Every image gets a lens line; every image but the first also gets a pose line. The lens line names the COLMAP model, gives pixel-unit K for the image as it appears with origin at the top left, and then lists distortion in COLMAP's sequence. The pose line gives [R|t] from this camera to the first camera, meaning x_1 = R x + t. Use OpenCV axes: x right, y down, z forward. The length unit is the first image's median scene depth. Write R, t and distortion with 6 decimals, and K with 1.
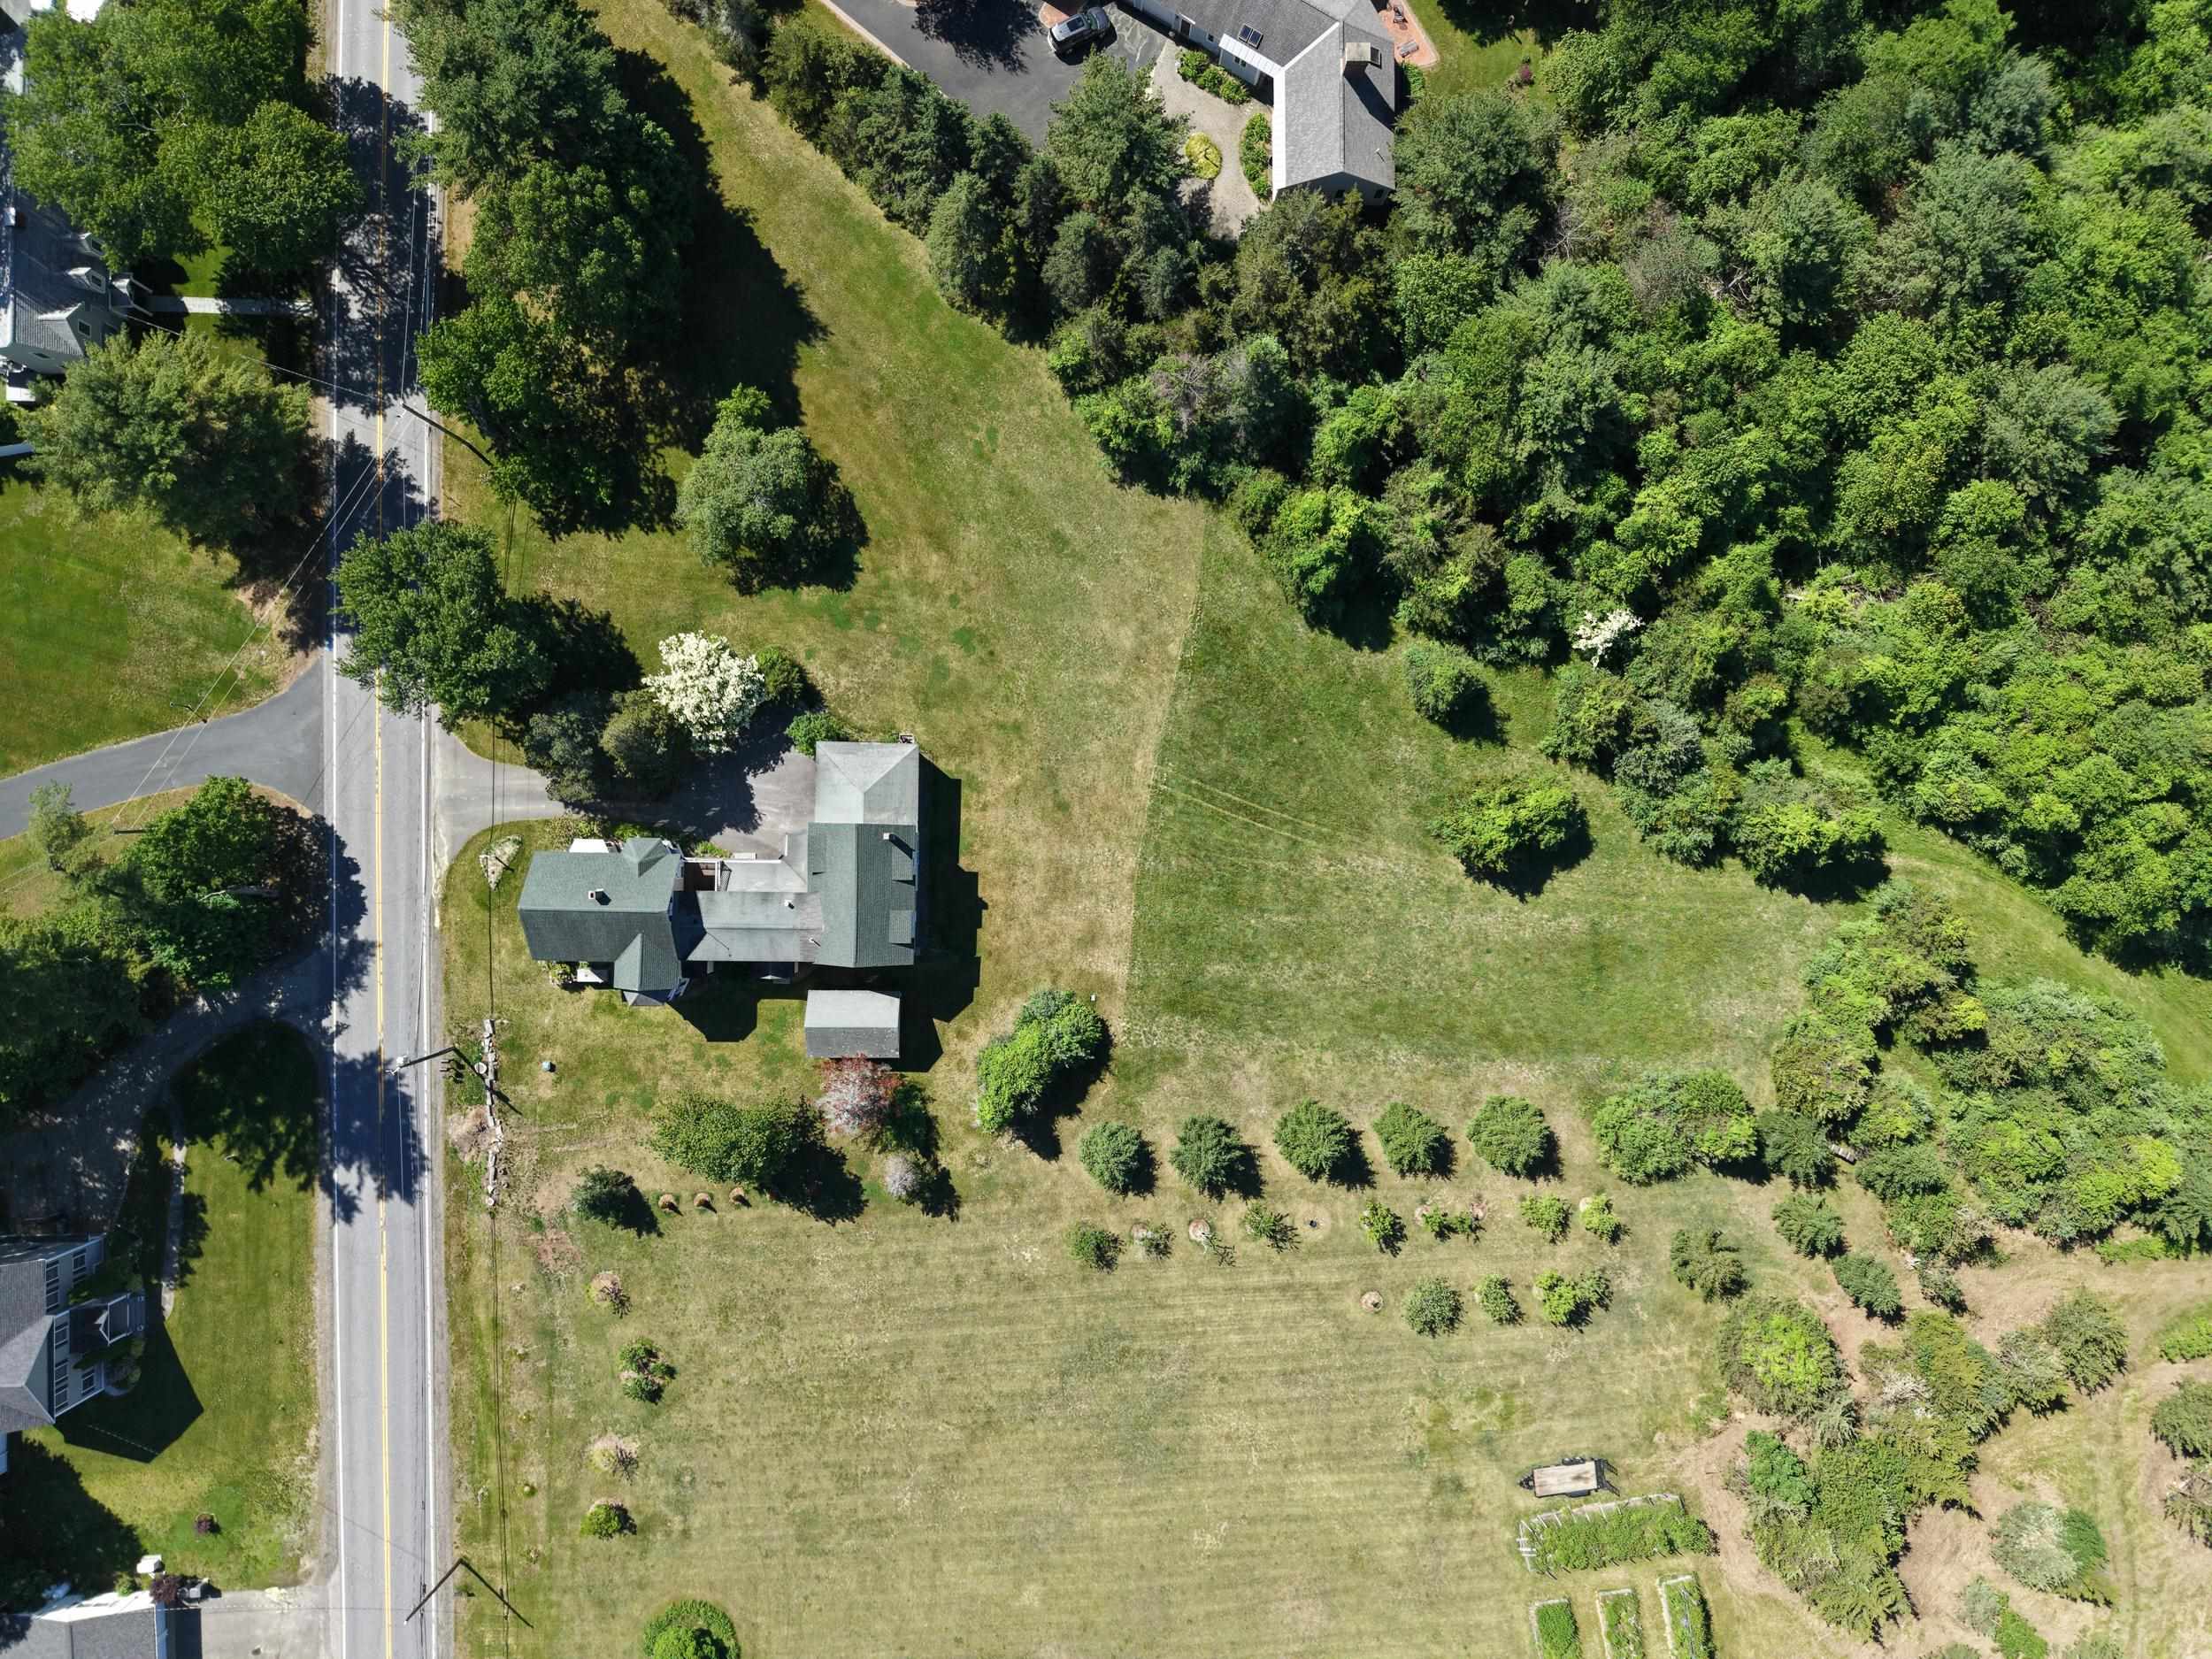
lens RADIAL K [[1489.9, 0, 1106.0], [0, 1489.9, 829.5], [0, 0, 1]] dist [0.007148, -0.019110]
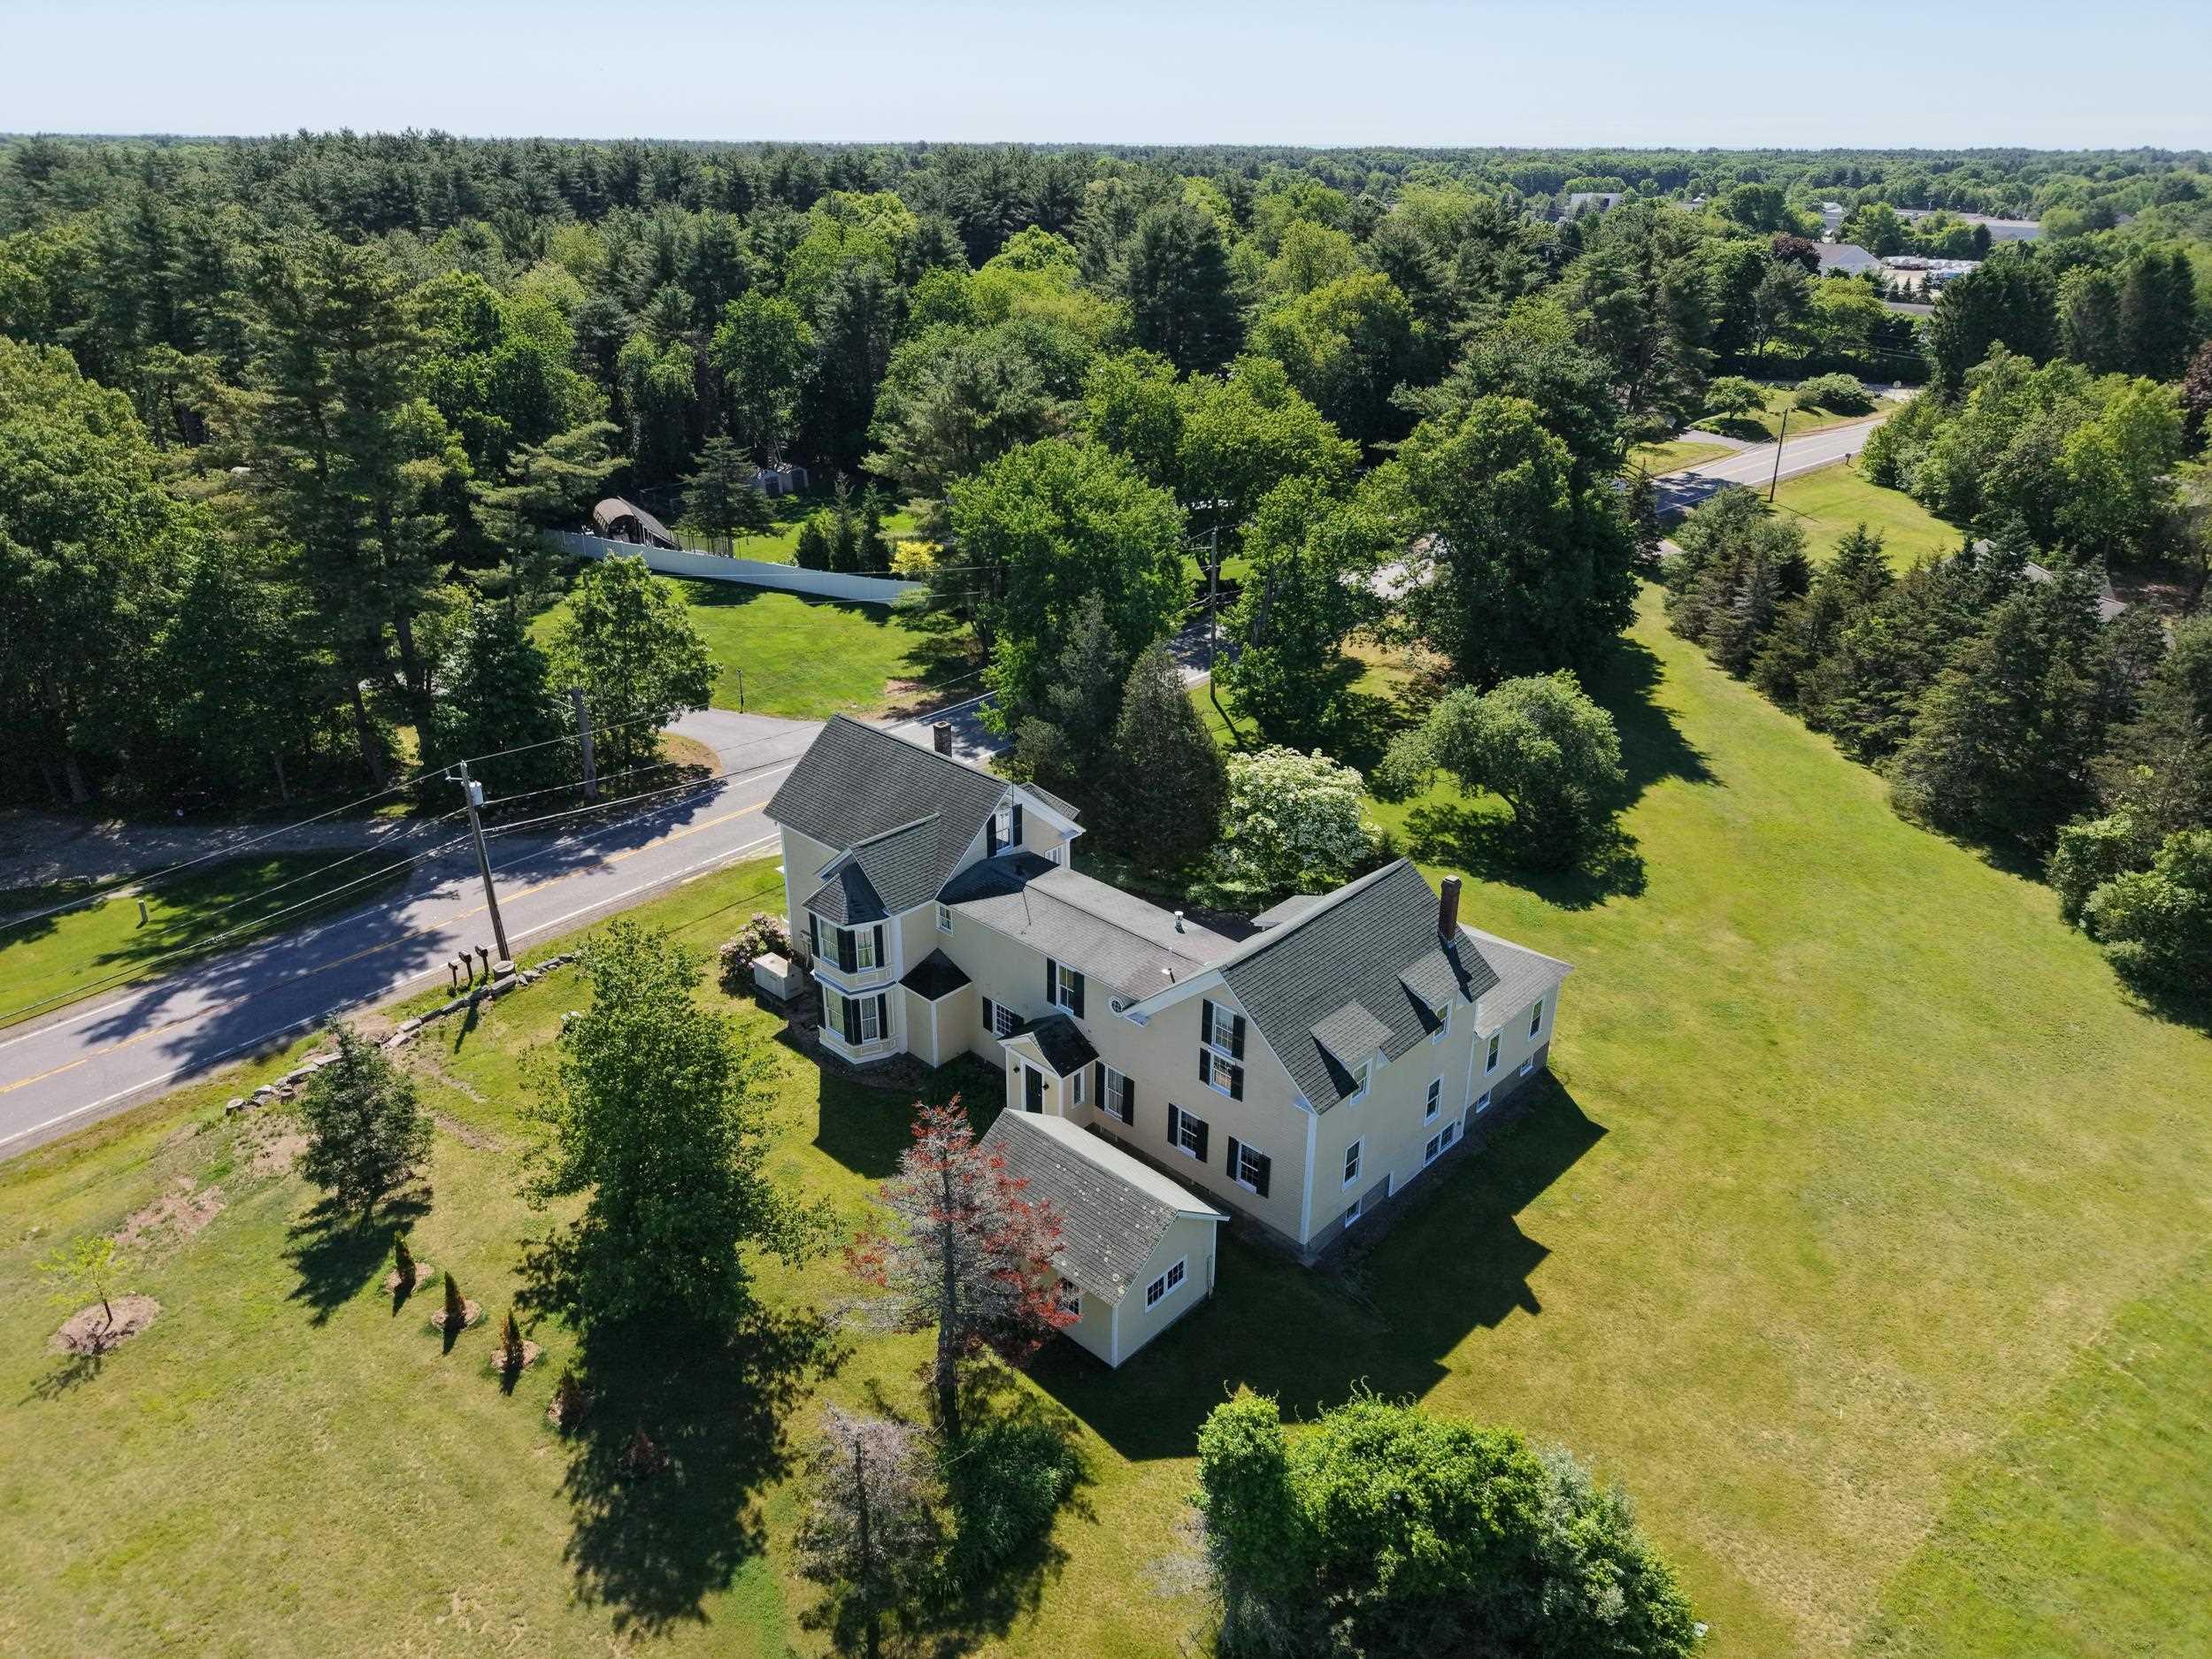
lens RADIAL K [[1497.7, 0, 1111.1], [0, 1497.7, 840.7], [0, 0, 1]] dist [0.008490, -0.014394]
pose [[0.739647, 0.268878, -0.616950, 0.048849], [-0.671867, 0.348079, -0.653786, 0.339772], [0.038959, 0.898079, 0.438105, 0.725377]]
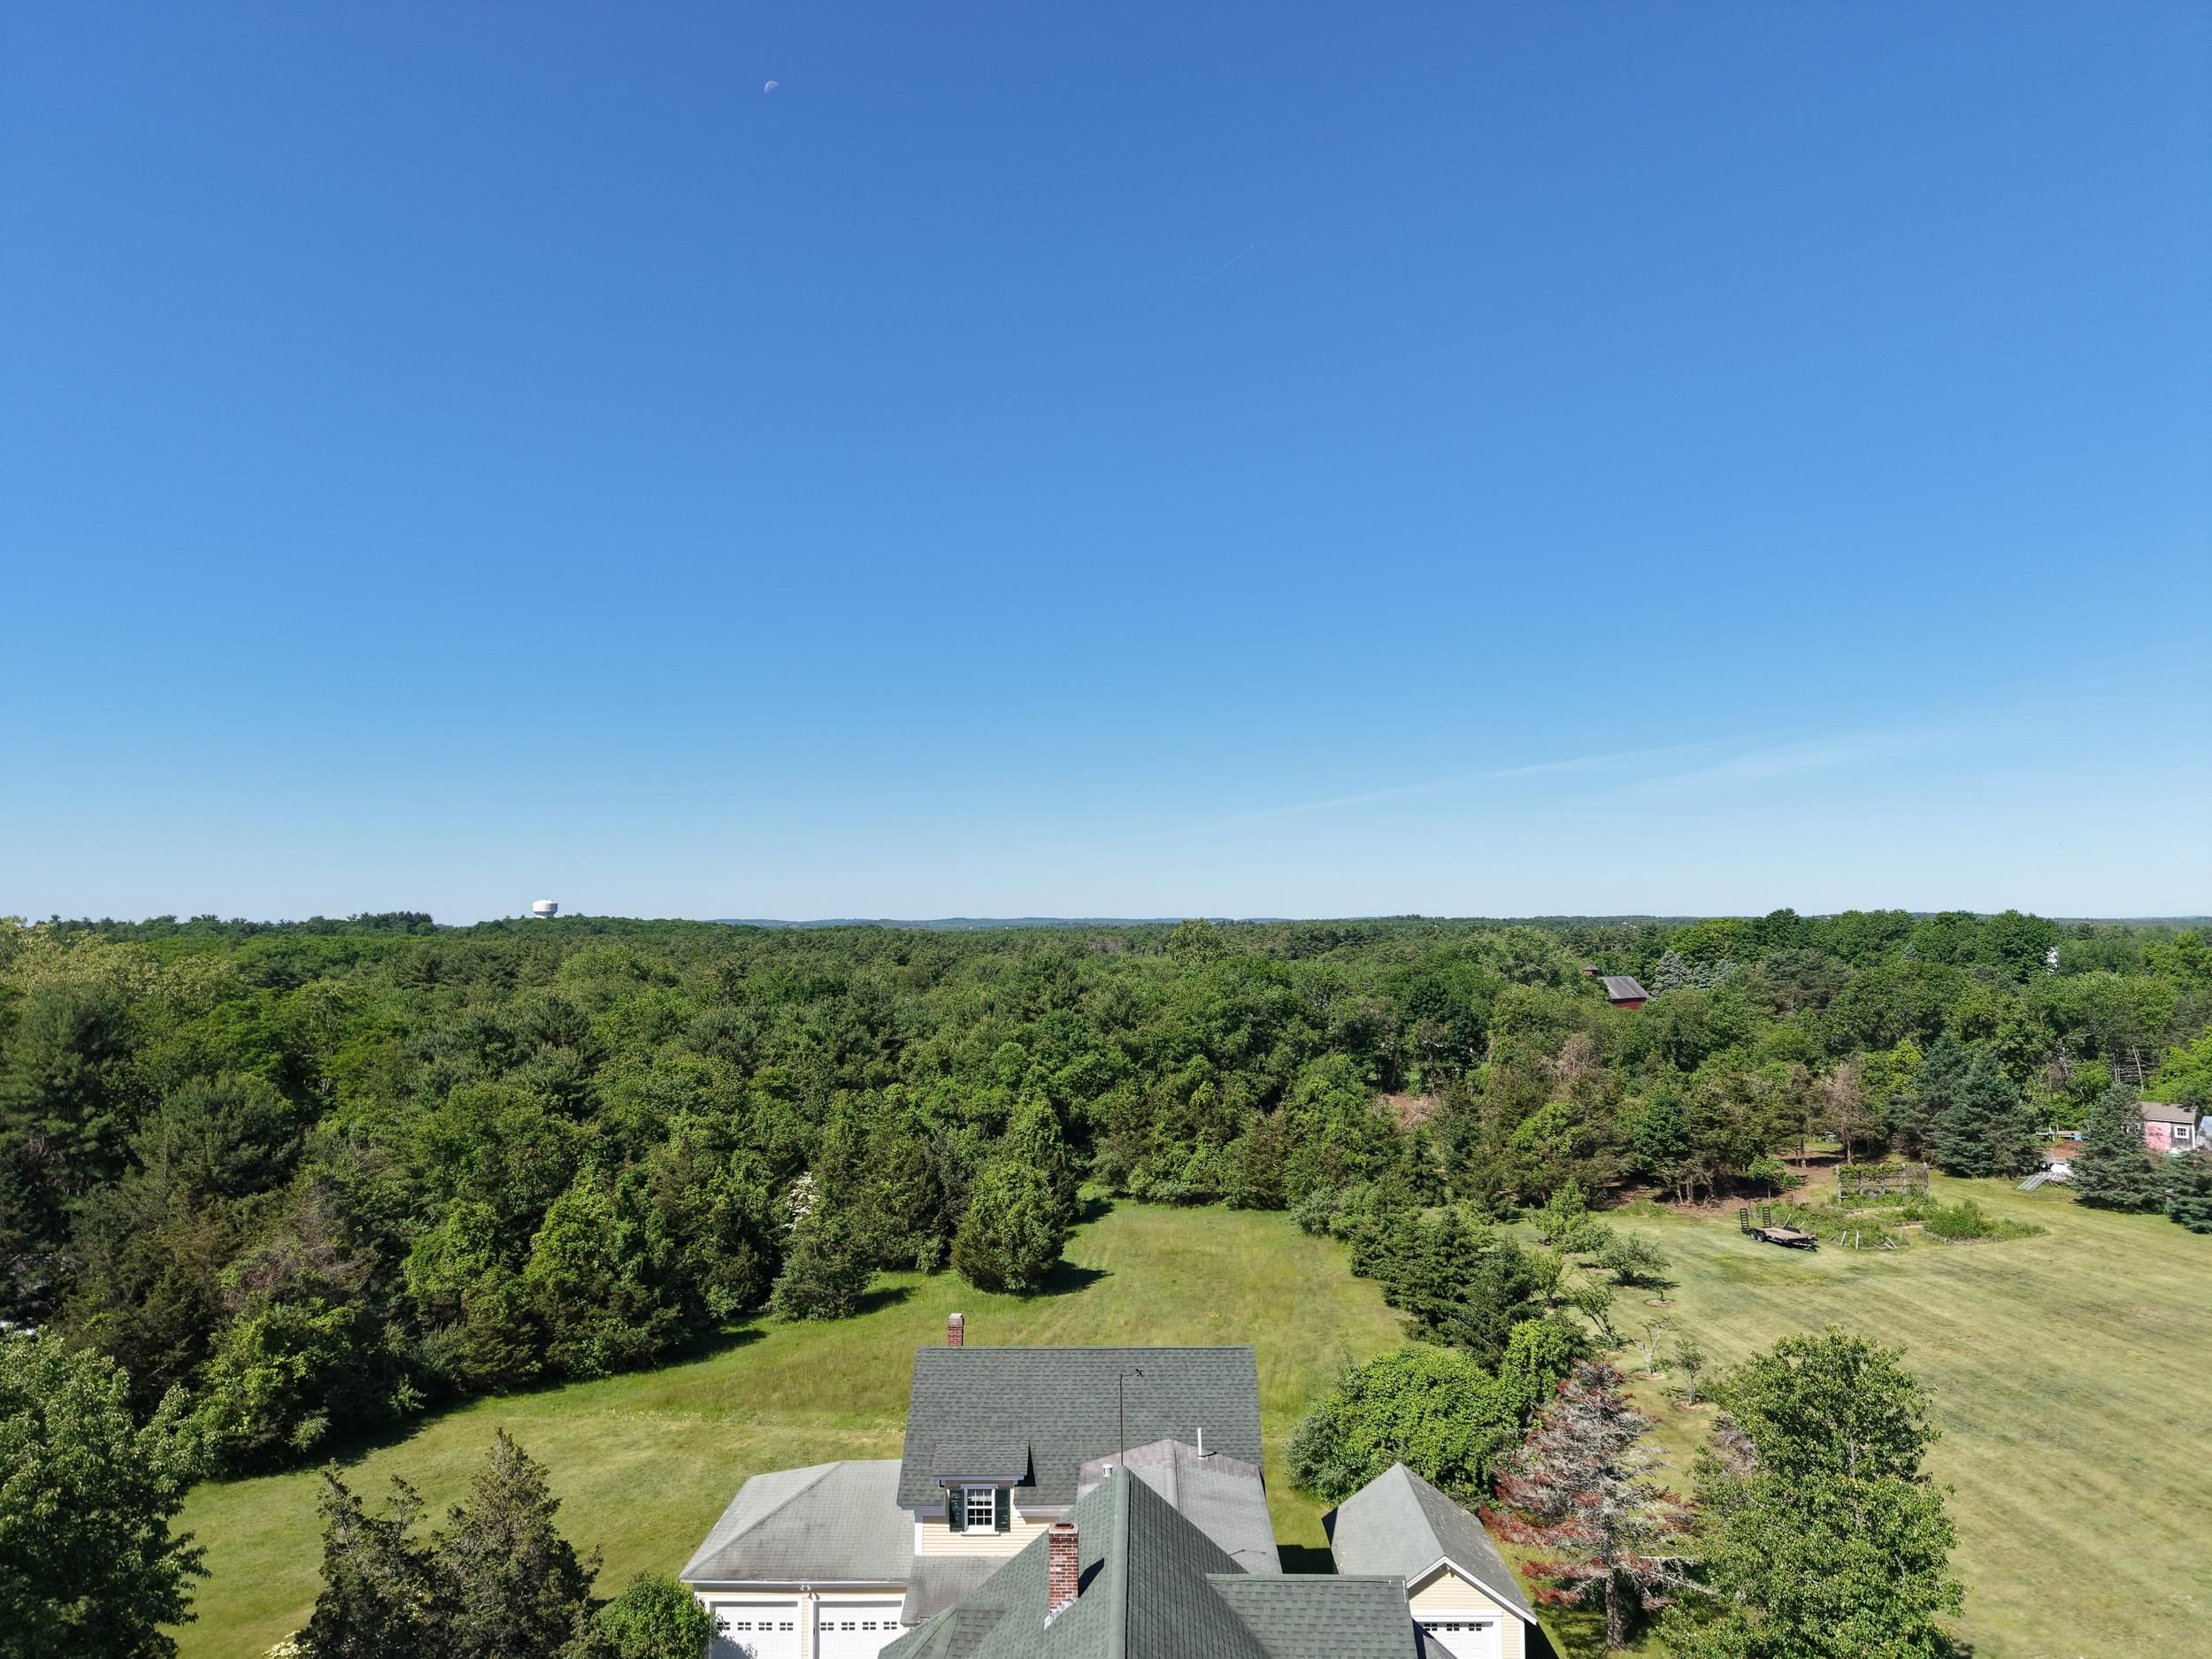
lens RADIAL K [[1489.9, 0, 1106.0], [0, 1489.9, 829.5], [0, 0, 1]] dist [0.007148, -0.019110]
pose [[0.001950, 0.040448, 0.999180, -0.556163], [0.999846, 0.017330, -0.002653, 0.043820], [-0.017423, 0.999031, -0.040408, 0.804685]]
